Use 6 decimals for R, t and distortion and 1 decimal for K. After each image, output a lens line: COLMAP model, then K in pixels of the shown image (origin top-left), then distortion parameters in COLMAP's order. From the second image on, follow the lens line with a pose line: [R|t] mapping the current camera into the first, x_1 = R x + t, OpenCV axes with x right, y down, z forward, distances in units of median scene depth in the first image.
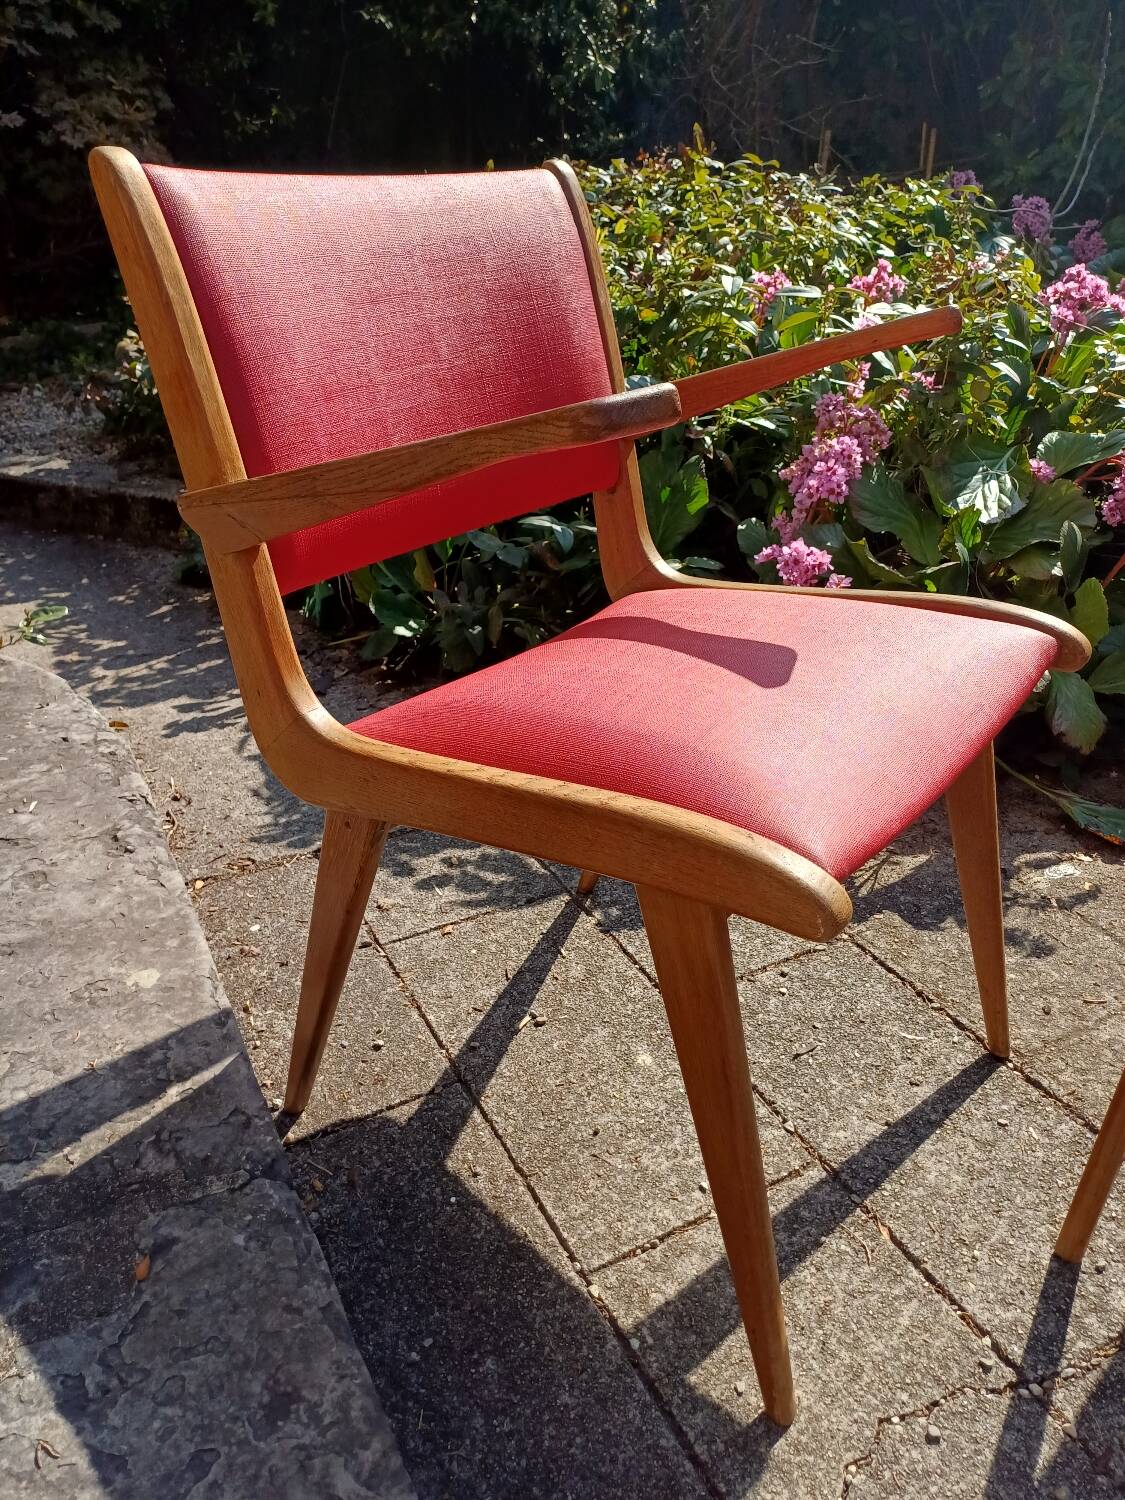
lens RADIAL K [[1118.8, 0, 586.7], [0, 1118.8, 754.3], [0, 0, 1]] dist [0.055564, -0.047338]
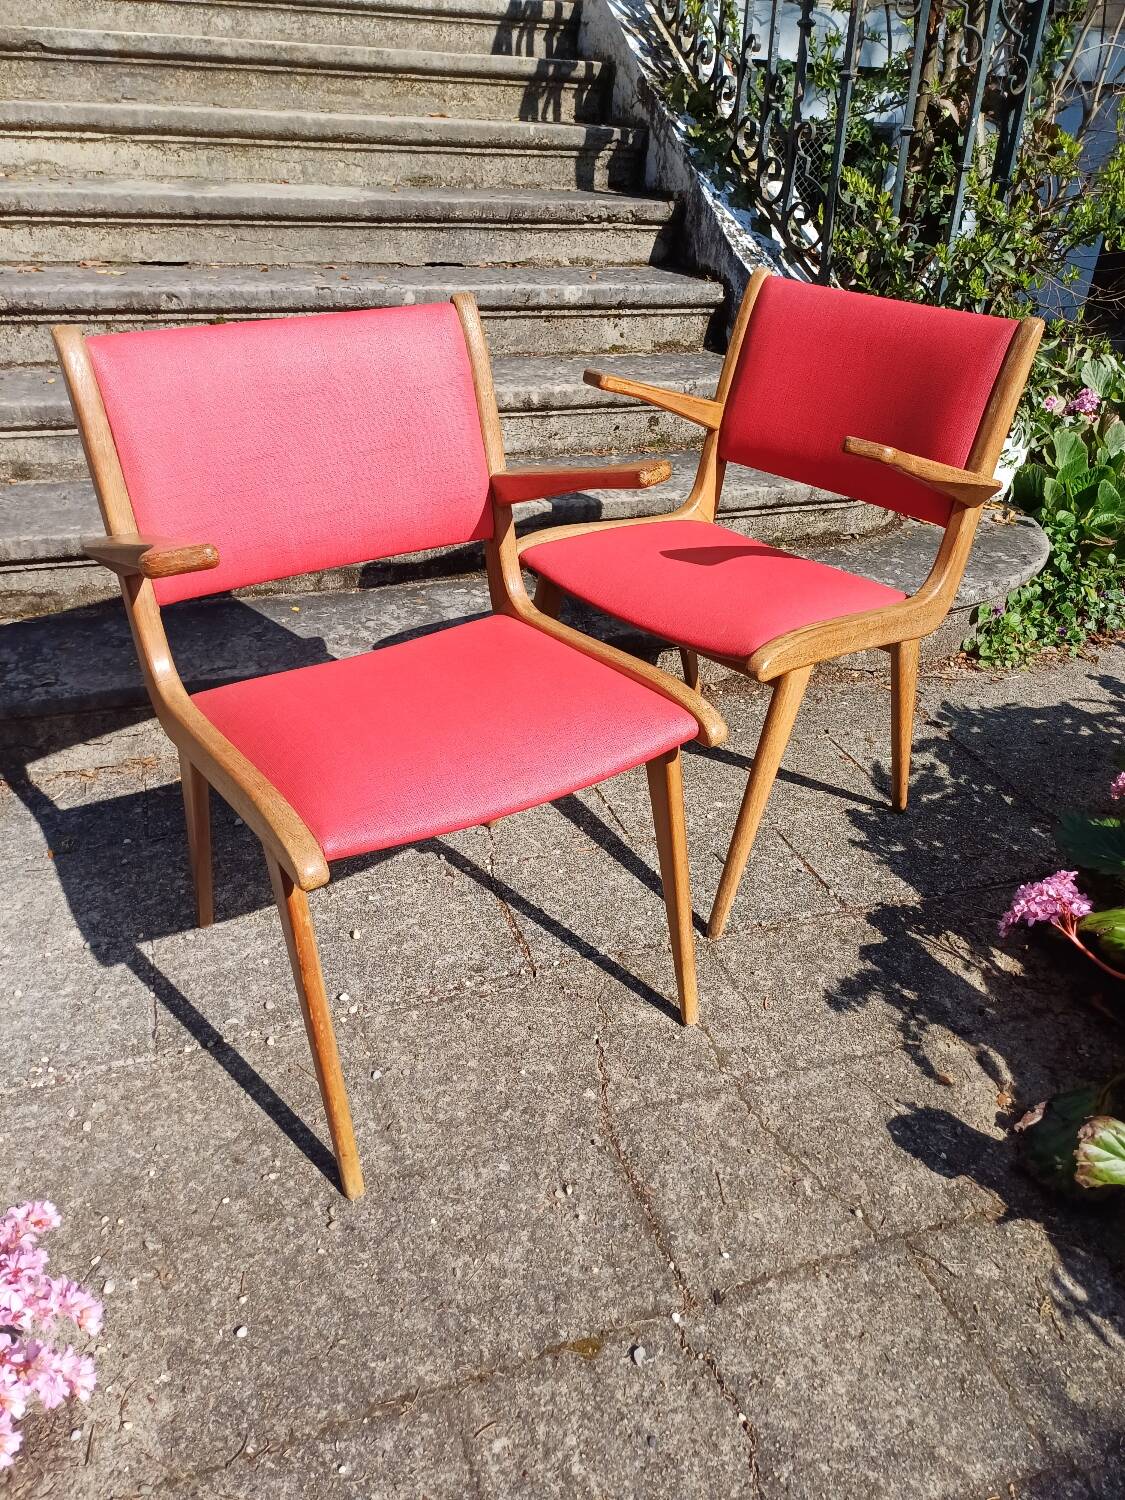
lens RADIAL K [[1114.0, 0, 604.3], [0, 1114.0, 749.5], [0, 0, 1]] dist [0.054238, -0.044081]
pose [[-0.134831, 0.498232, -0.856496, 1.576183], [-0.502785, 0.710443, 0.492420, -0.565945], [0.853832, 0.497027, 0.154714, 0.582944]]
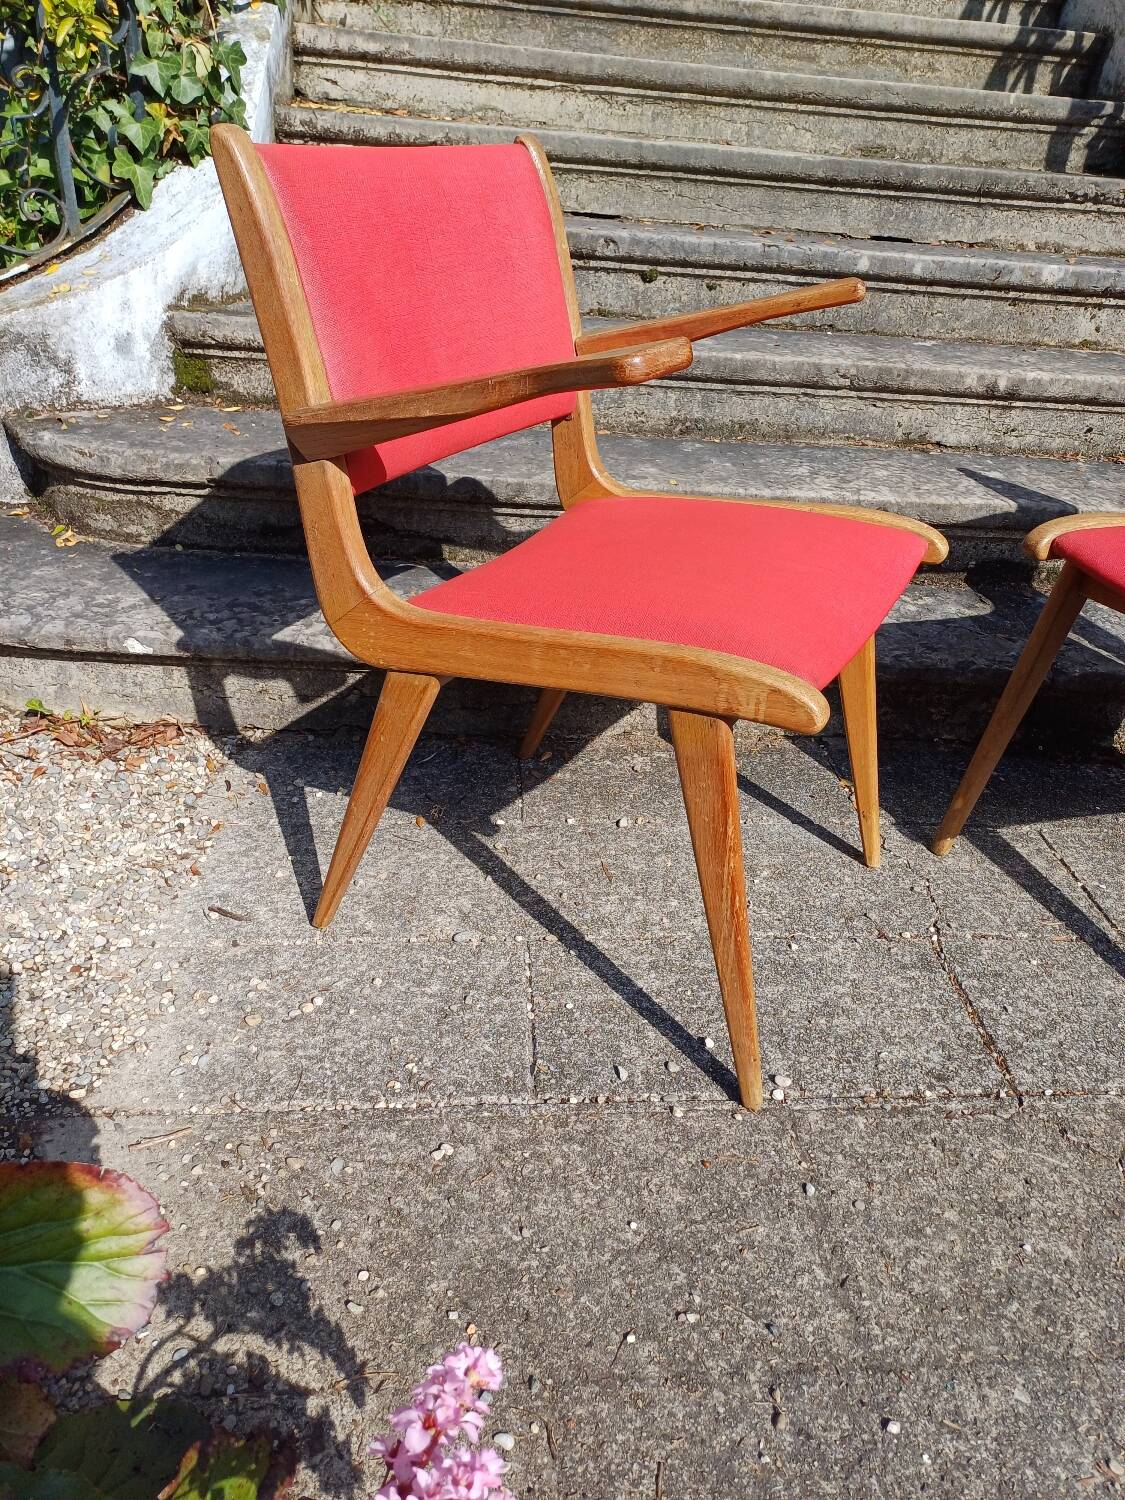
lens RADIAL K [[1114.0, 0, 596.4], [0, 1114.0, 744.8], [0, 0, 1]] dist [0.054238, -0.044081]
pose [[-0.393463, 0.418649, -0.818487, 1.384114], [-0.498264, 0.651089, 0.572552, -0.234566], [0.772606, 0.633101, -0.047582, 0.406230]]
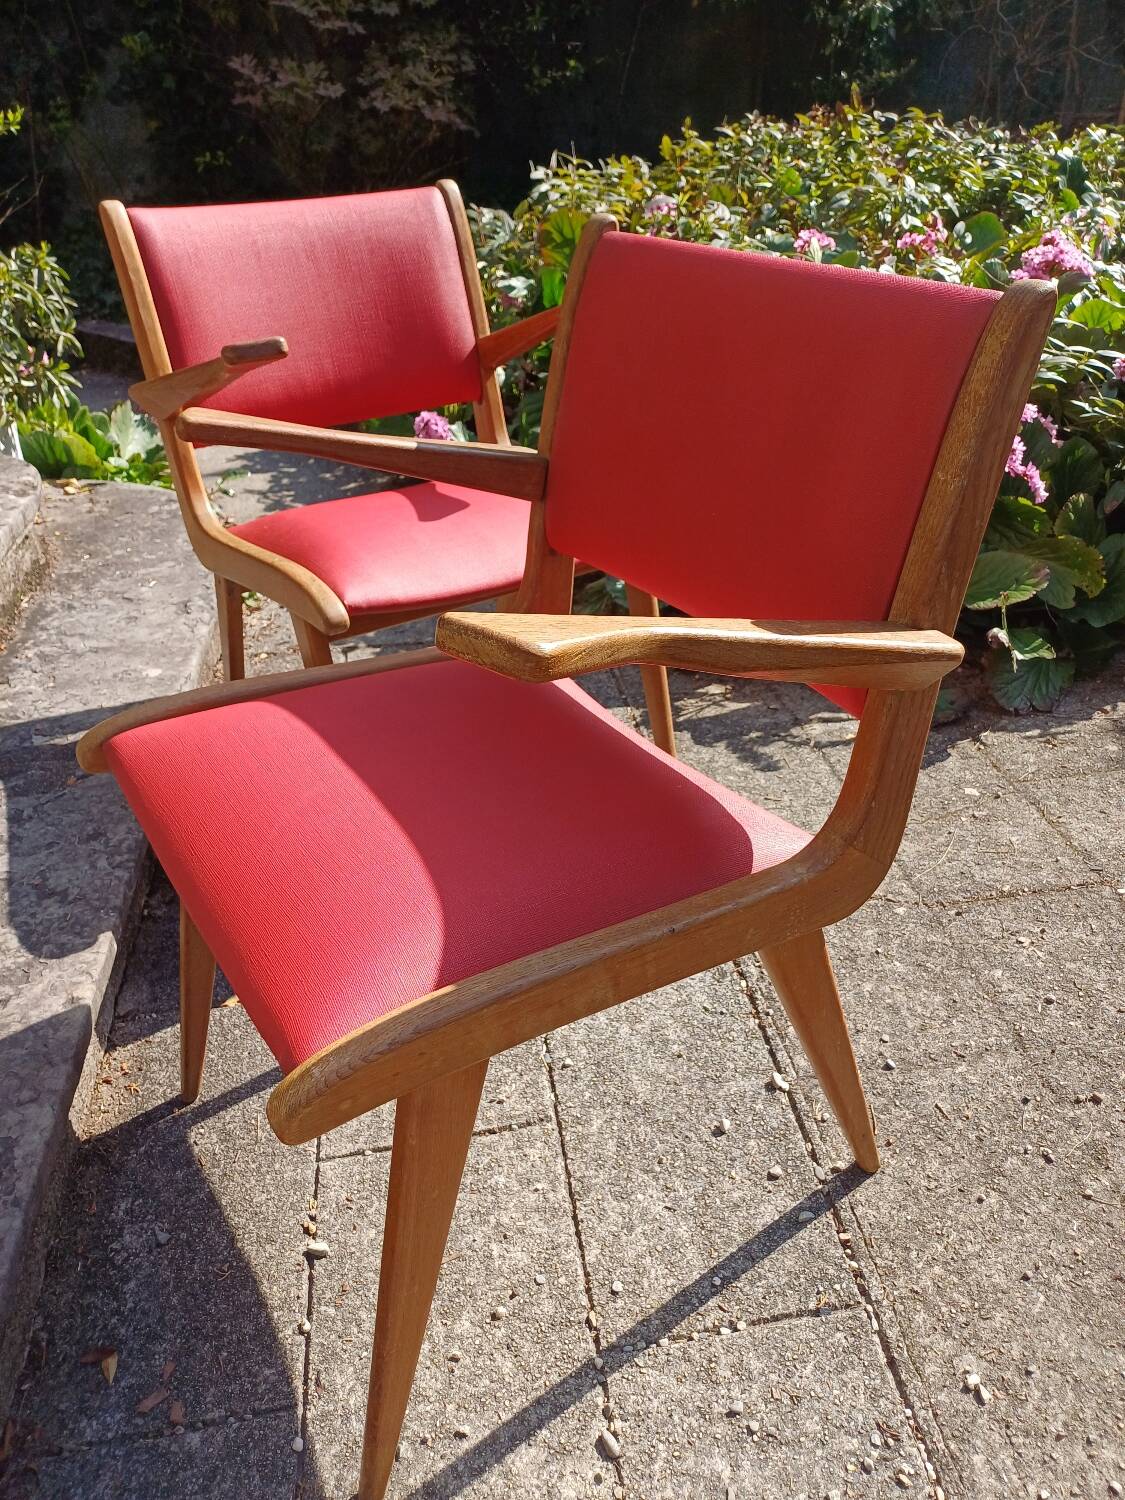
lens RADIAL K [[1114.0, 0, 581.3], [0, 1114.0, 739.4], [0, 0, 1]] dist [0.054238, -0.044081]
pose [[0.945340, 0.141717, -0.293682, 0.698424], [-0.125998, 0.989424, 0.071871, 0.087064], [0.300761, -0.030939, 0.953198, -0.414805]]
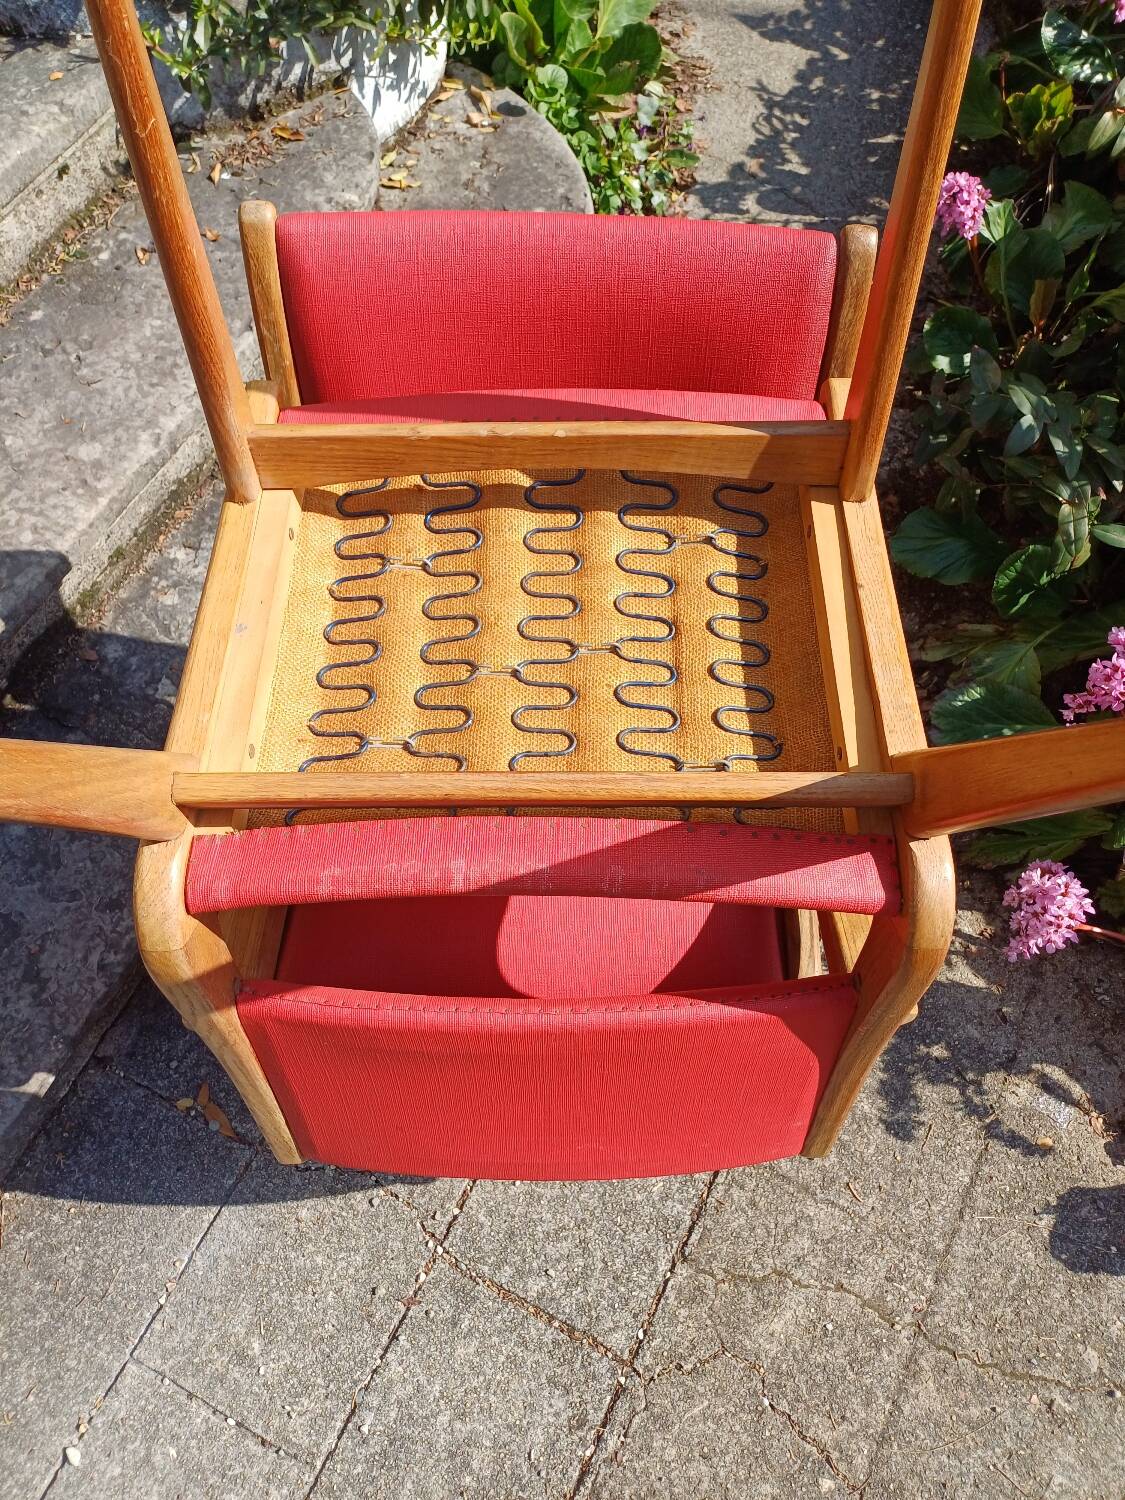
lens RADIAL K [[1114.0, 0, 574.3], [0, 1114.0, 758.2], [0, 0, 1]] dist [0.054238, -0.044081]
pose [[0.560010, 0.743672, -0.365159, 0.433343], [-0.390325, 0.625601, 0.675477, -0.753860], [0.730777, -0.235744, 0.640617, 0.238198]]
